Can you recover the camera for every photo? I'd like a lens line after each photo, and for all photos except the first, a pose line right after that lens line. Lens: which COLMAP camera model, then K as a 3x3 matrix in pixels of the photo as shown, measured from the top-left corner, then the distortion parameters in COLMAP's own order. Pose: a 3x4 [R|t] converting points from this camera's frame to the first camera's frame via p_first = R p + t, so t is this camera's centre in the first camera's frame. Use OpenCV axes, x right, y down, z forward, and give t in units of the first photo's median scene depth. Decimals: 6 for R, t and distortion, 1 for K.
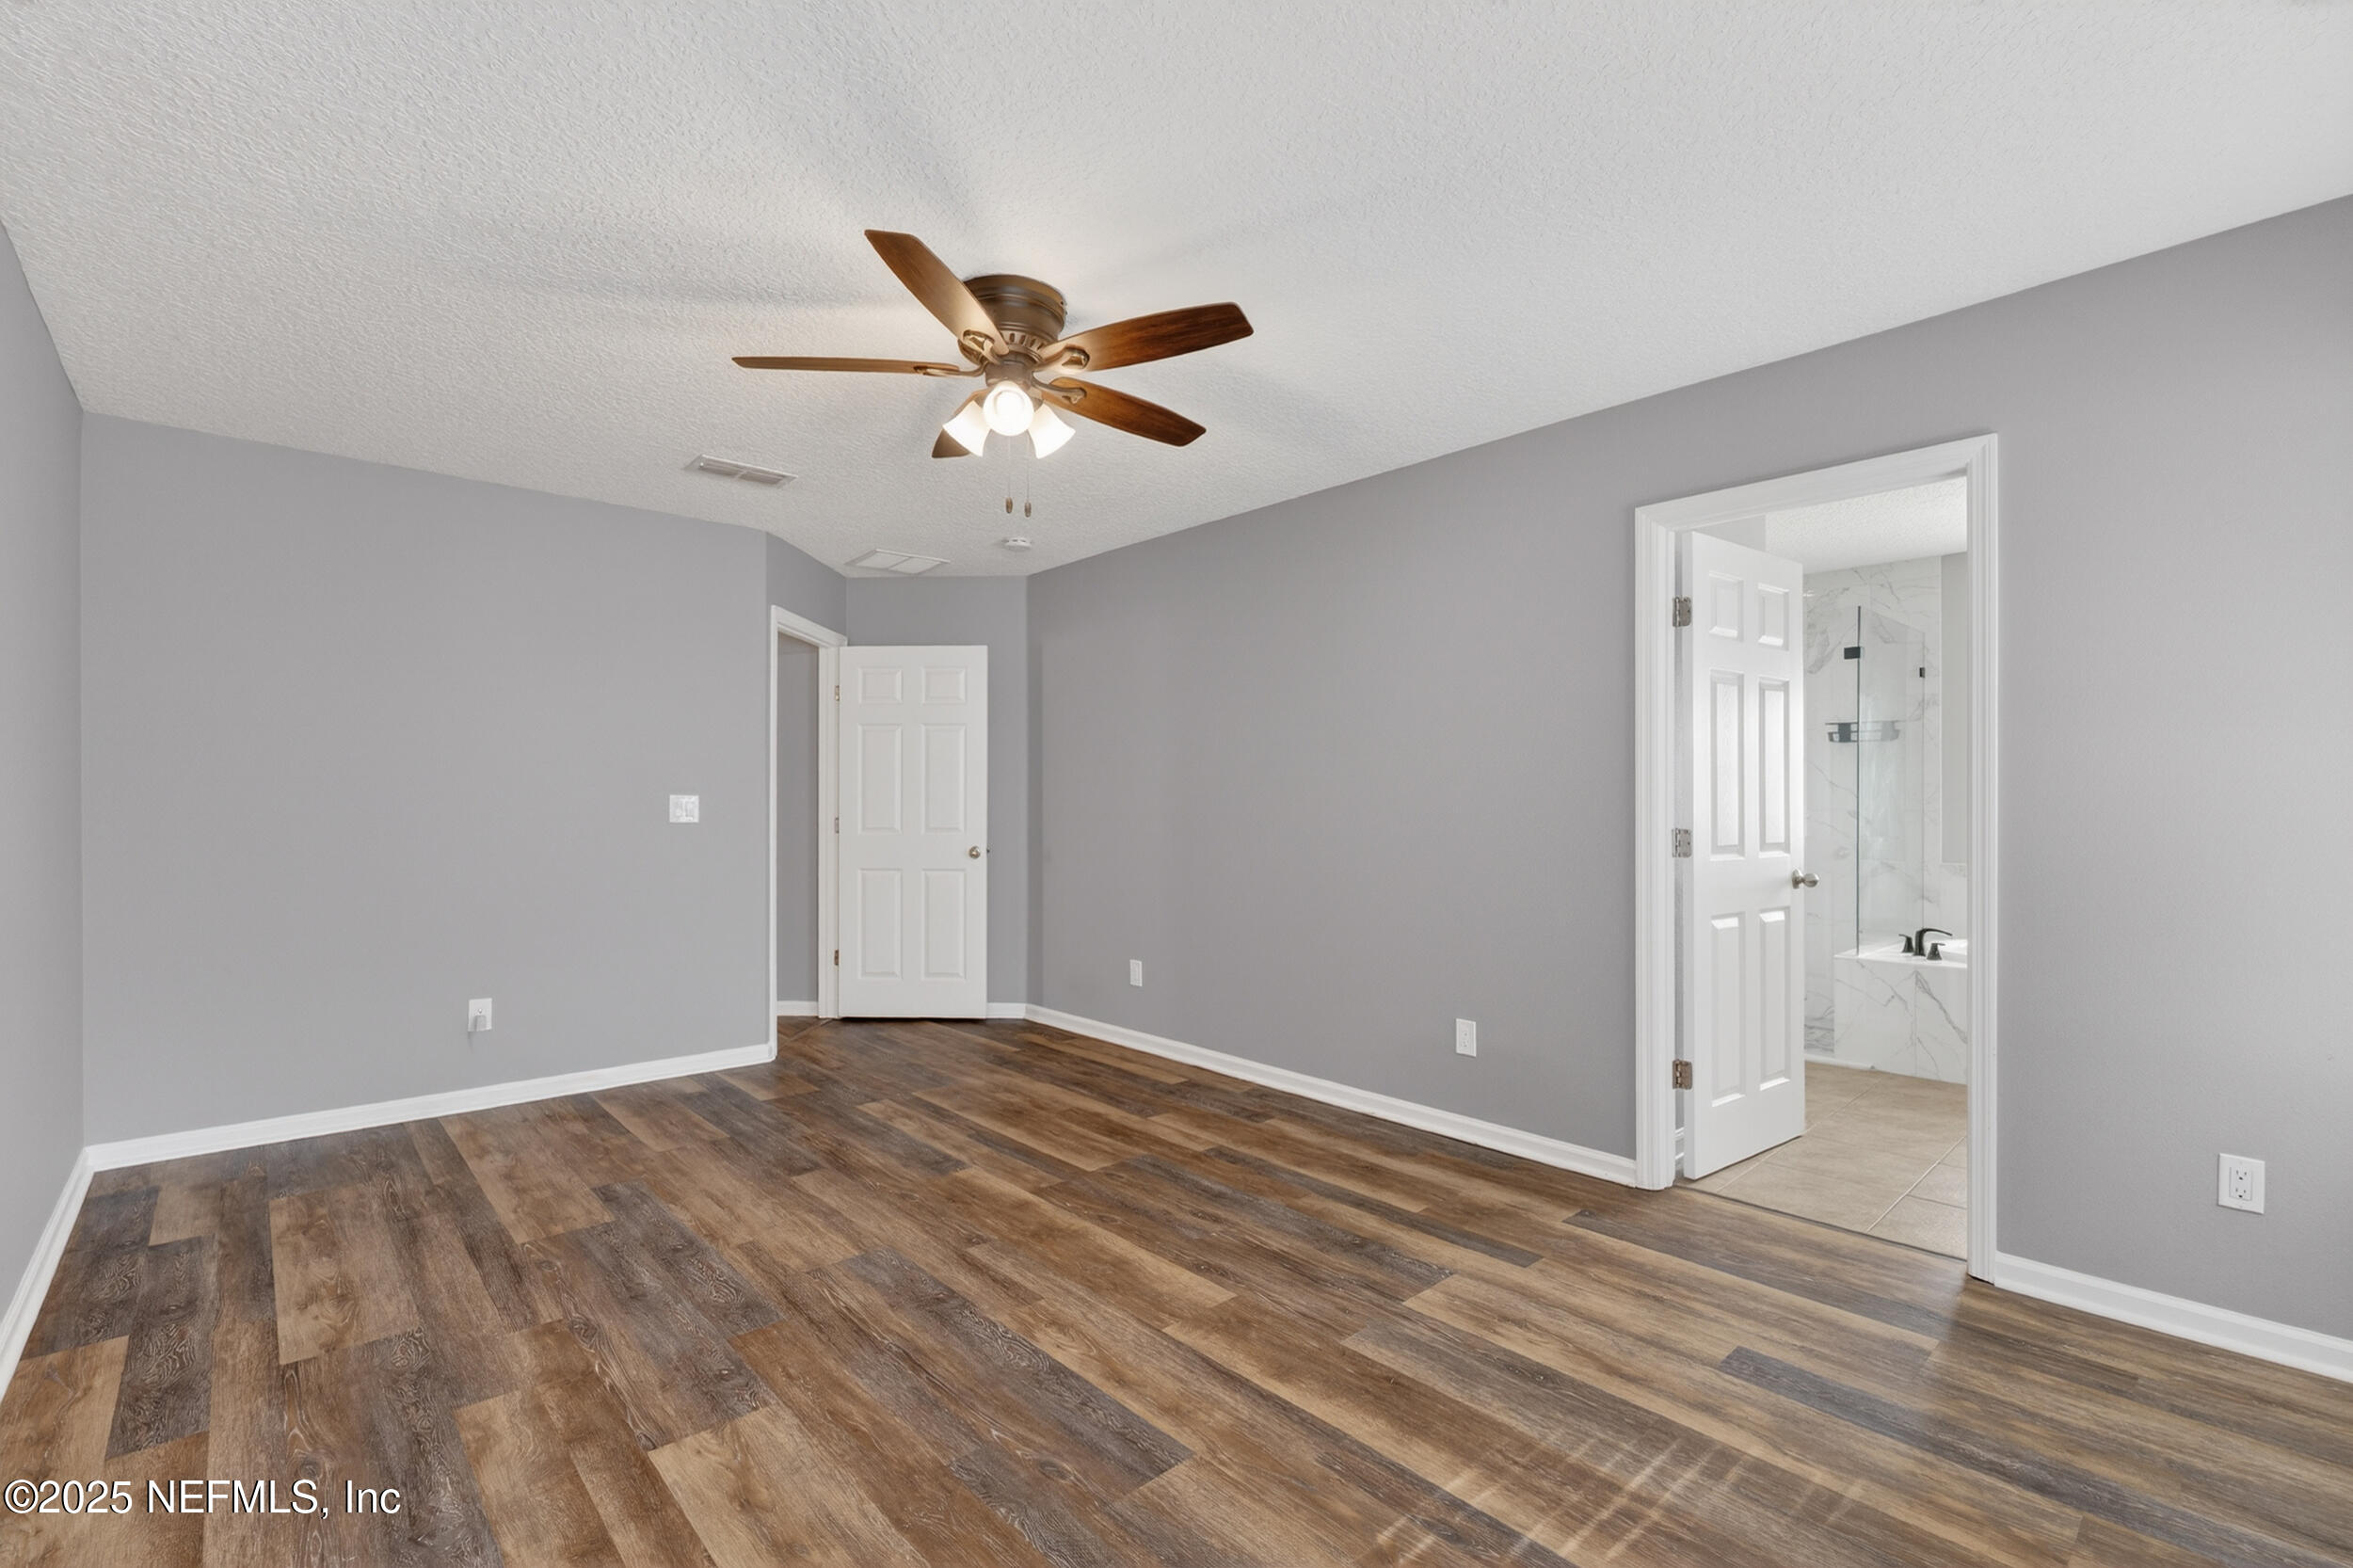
lens RADIAL K [[1036.9, 0, 1165.4], [0, 1036.9, 801.1], [0, 0, 1]] dist [-0.008034, 0.000538]
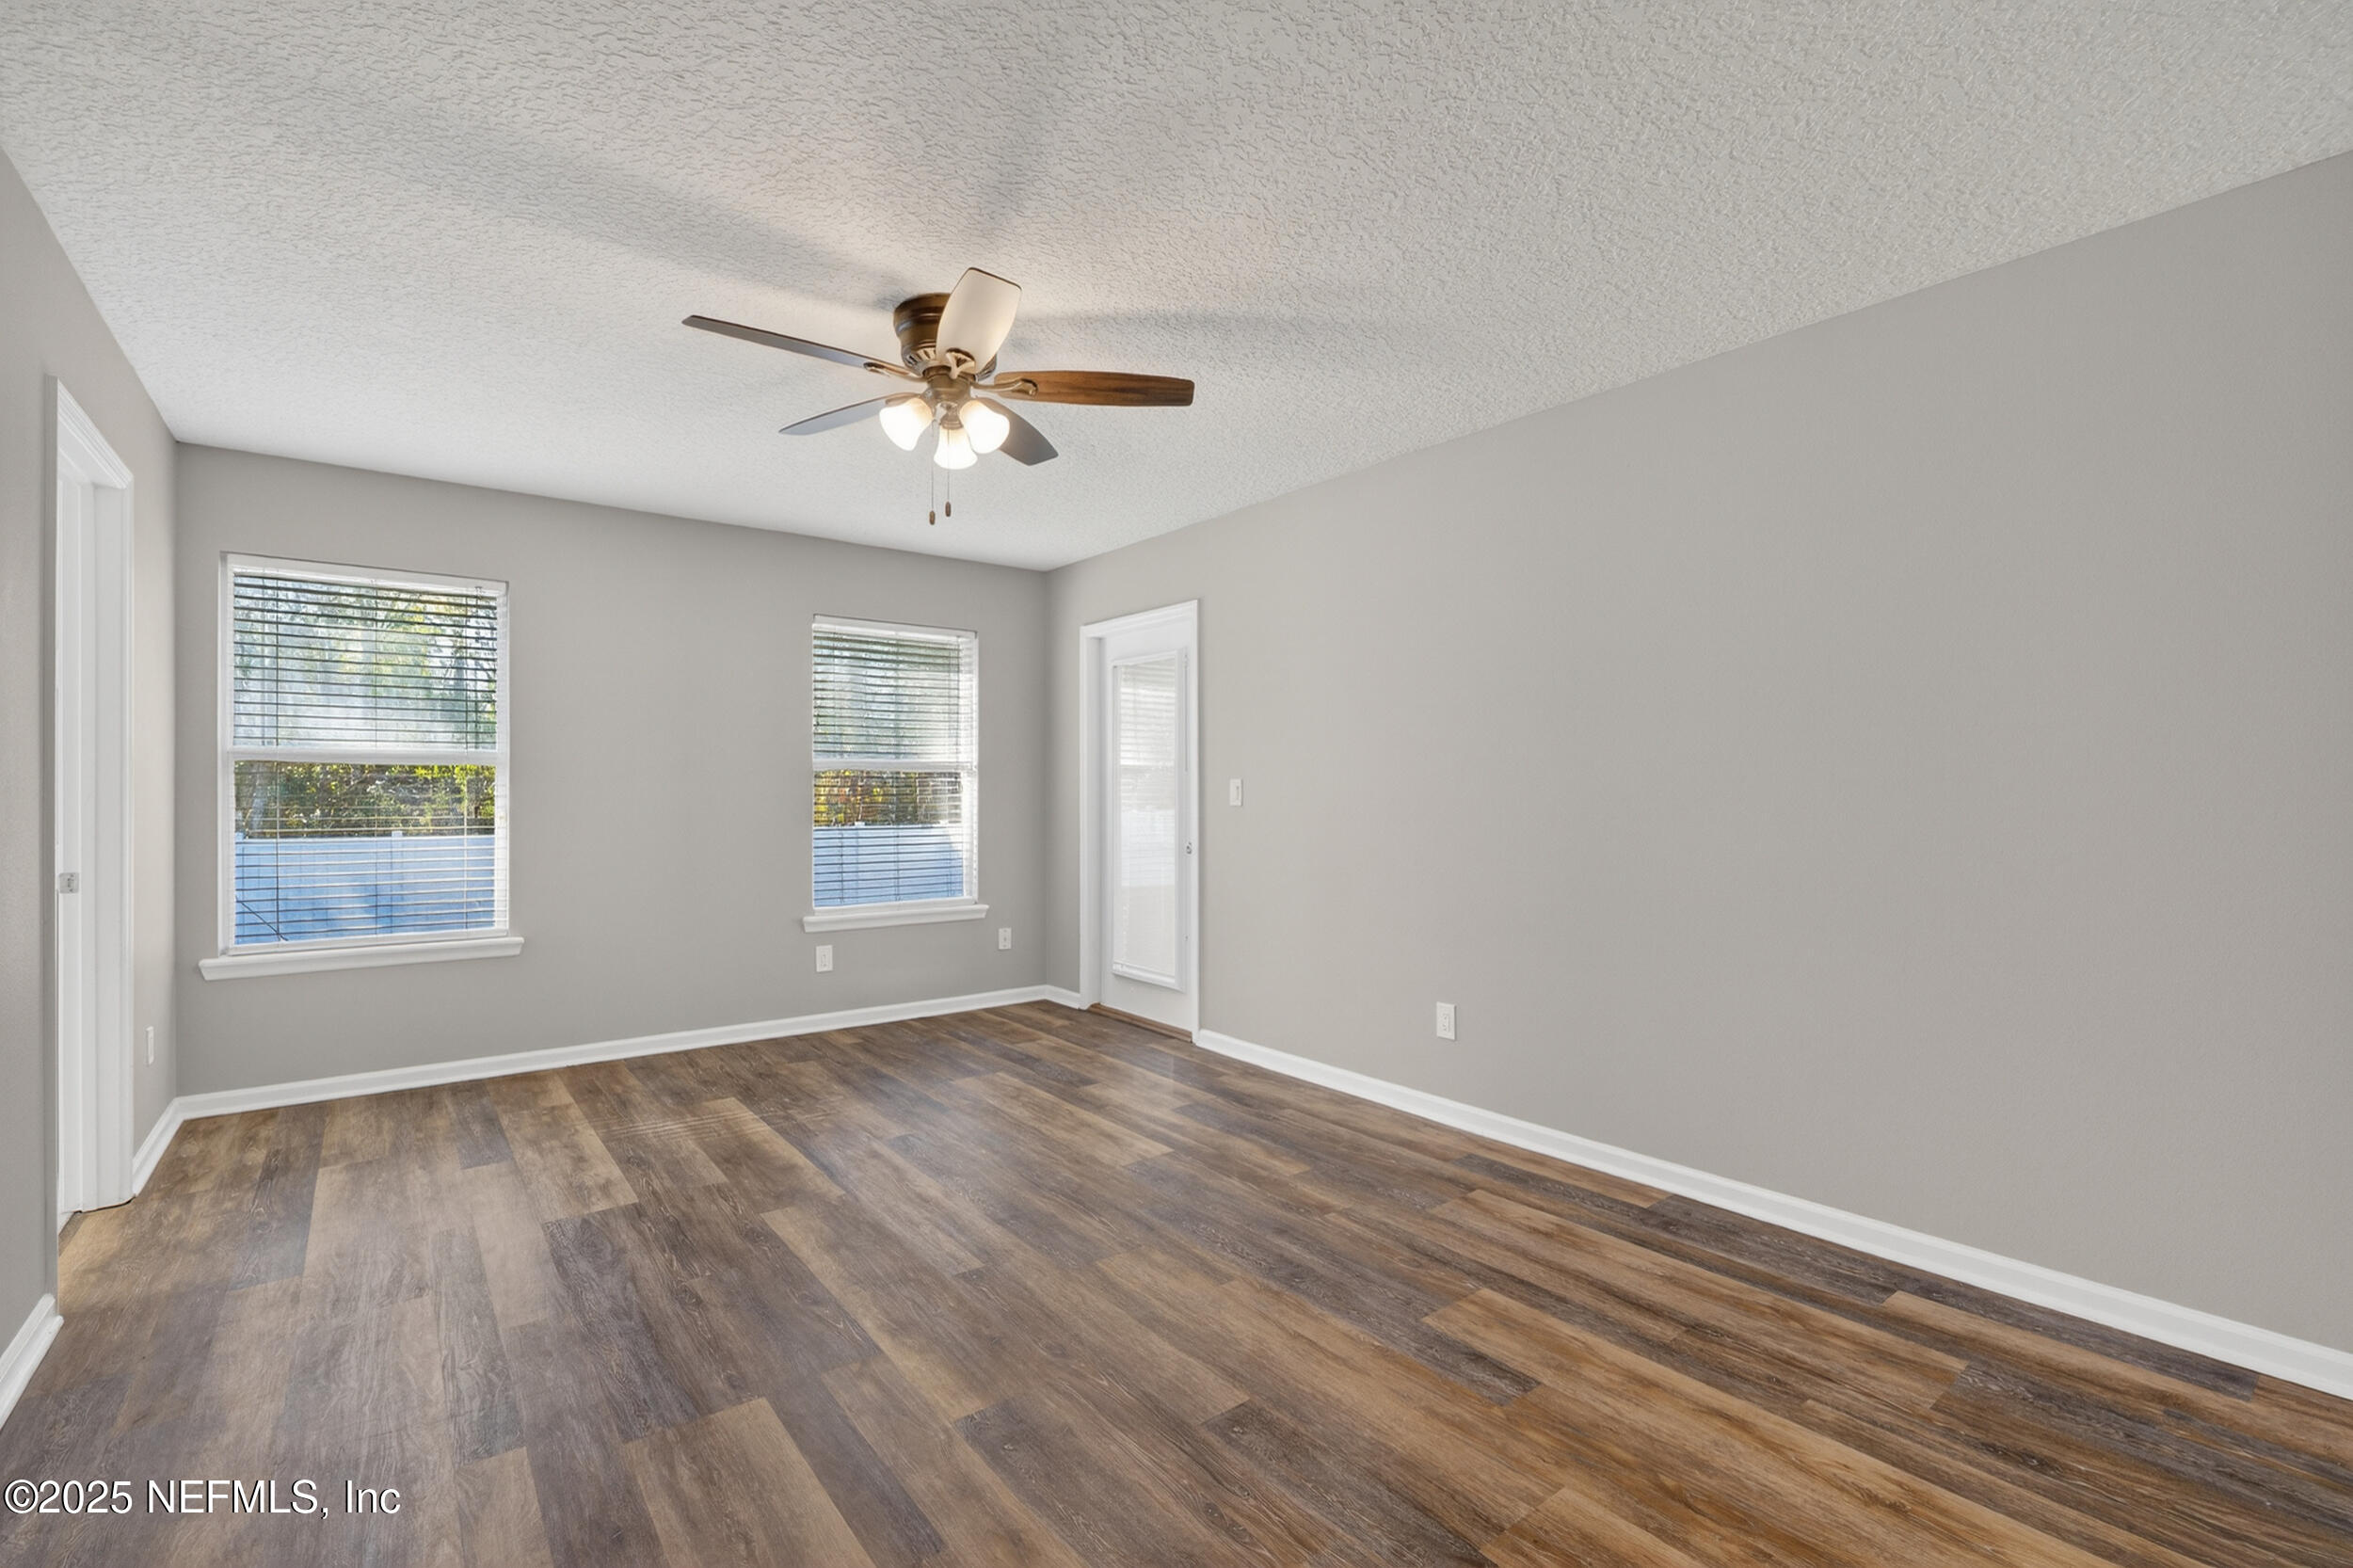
lens RADIAL K [[1024.4, 0, 1167.4], [0, 1024.4, 782.2], [0, 0, 1]] dist [-0.007085, 0.000157]
pose [[-0.997191, 0.000804, 0.074897, -0.455359], [0.000034, 0.999947, -0.010283, 0.005935], [-0.074901, -0.010252, -0.997138, 2.041331]]
